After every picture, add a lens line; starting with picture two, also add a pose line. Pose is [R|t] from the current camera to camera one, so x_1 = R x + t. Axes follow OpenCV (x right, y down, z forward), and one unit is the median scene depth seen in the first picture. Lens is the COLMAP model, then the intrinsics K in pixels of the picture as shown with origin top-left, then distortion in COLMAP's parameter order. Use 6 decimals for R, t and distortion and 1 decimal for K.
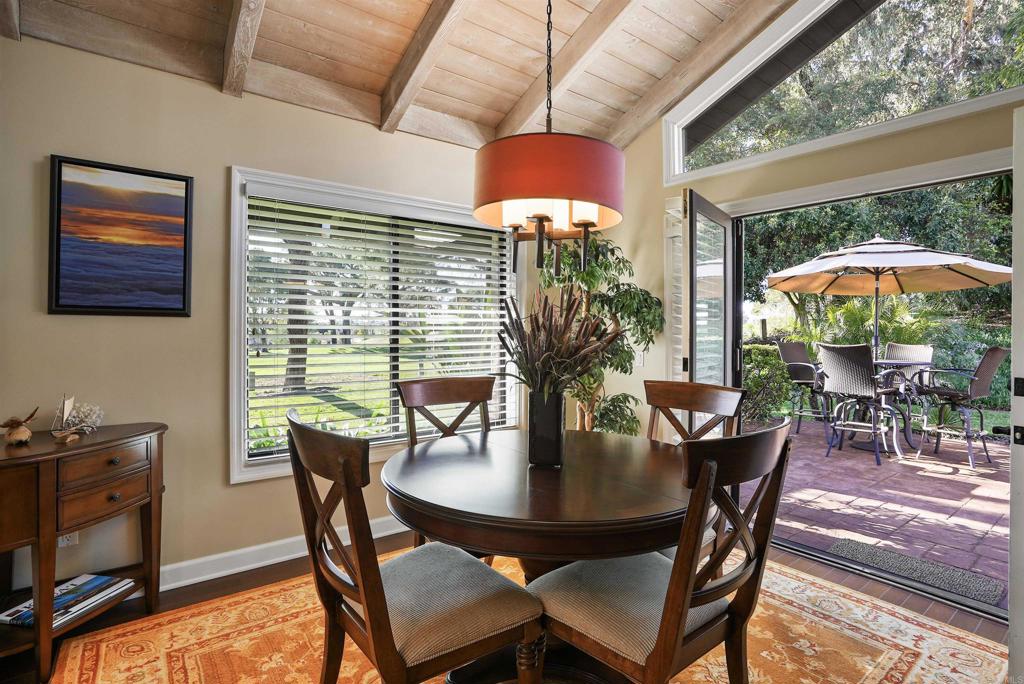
lens RADIAL K [[500.5, 0, 509.4], [0, 500.5, 327.1], [0, 0, 1]] dist [-0.028331, 0.001028]
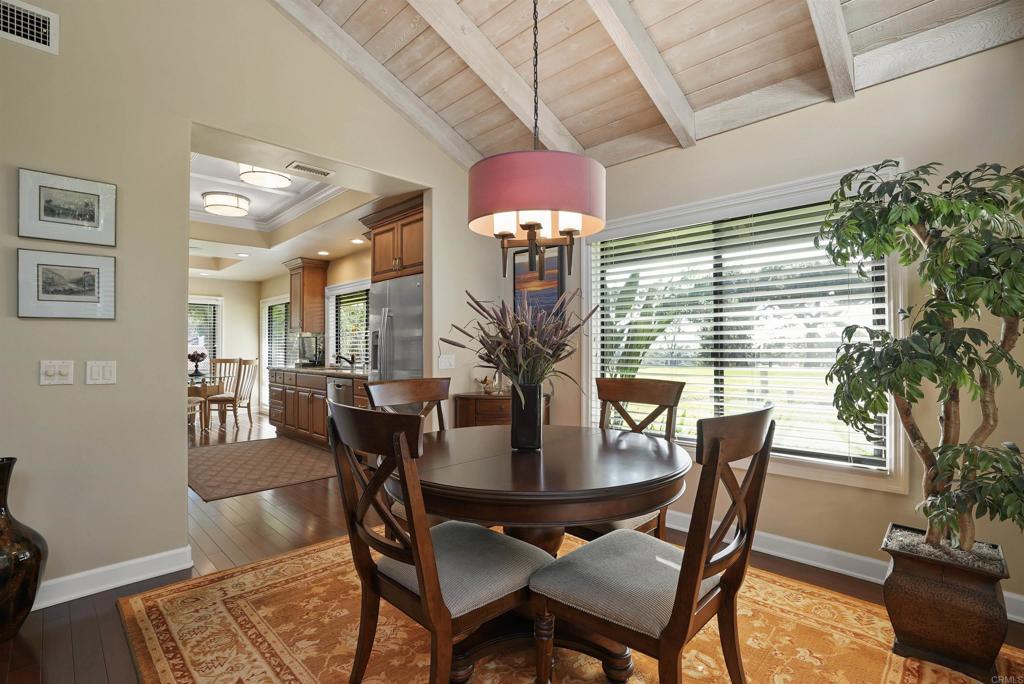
lens RADIAL K [[483.0, 0, 512.0], [0, 483.0, 342.0], [0, 0, 1]] dist [-0.074532, 0.032900]
pose [[0.145447, -0.018847, -0.989186, 0.860409], [0.009533, 0.999799, -0.017648, 0.042330], [0.989320, -0.006863, 0.145598, 0.613860]]
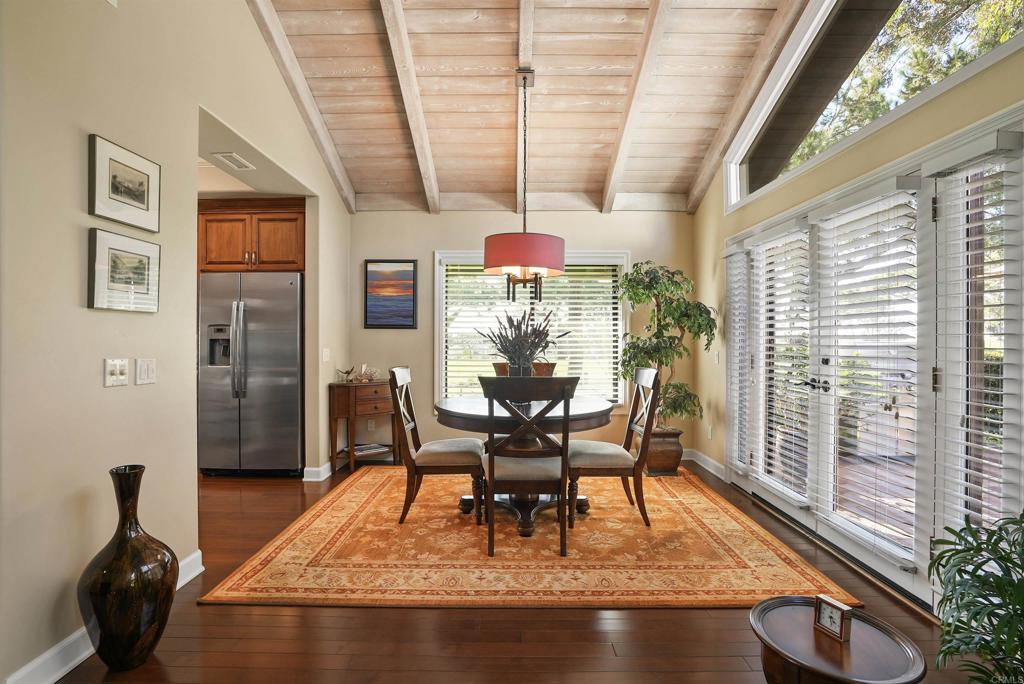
lens RADIAL K [[483.0, 0, 512.0], [0, 483.0, 342.0], [0, 0, 1]] dist [-0.074532, 0.032900]
pose [[0.797326, -0.001528, -0.603547, 0.862447], [0.005222, 0.999977, 0.004367, 0.026627], [0.603526, -0.006634, 0.797316, -0.341570]]
